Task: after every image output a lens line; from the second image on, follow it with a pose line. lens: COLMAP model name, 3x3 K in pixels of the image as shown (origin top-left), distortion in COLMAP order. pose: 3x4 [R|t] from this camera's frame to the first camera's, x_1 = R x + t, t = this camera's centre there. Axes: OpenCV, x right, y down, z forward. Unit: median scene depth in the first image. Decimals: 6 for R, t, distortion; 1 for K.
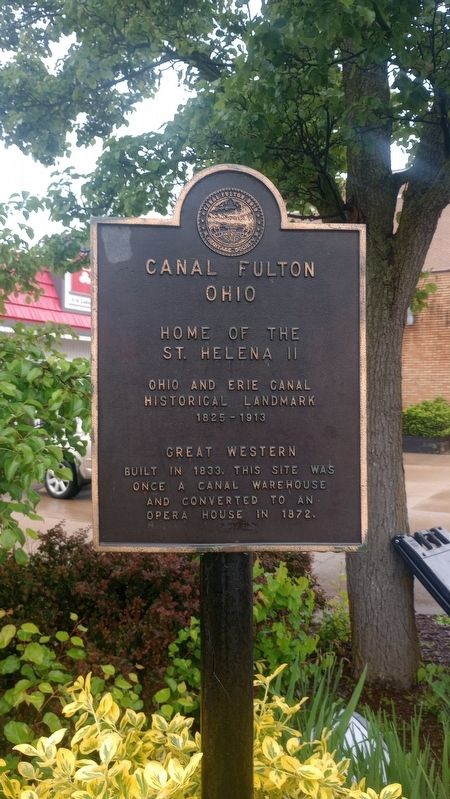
lens RADIAL K [[608.0, 0, 225.0], [0, 608.0, 399.5], [0, 0, 1]] dist [0.001552, -0.000375]
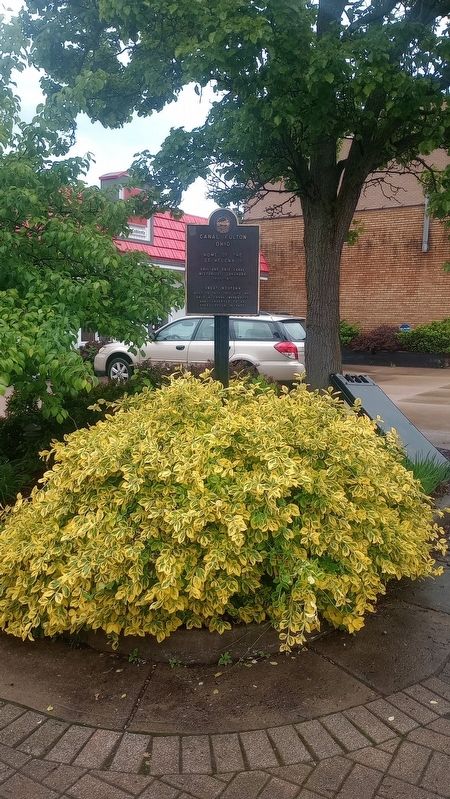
lens RADIAL K [[608.0, 0, 225.0], [0, 608.0, 399.5], [0, 0, 1]] dist [0.001552, -0.000375]
pose [[0.998107, 0.021086, -0.057781, 0.060797], [-0.014082, 0.992789, 0.119048, 0.076351], [0.059875, -0.118008, 0.991206, -0.656703]]
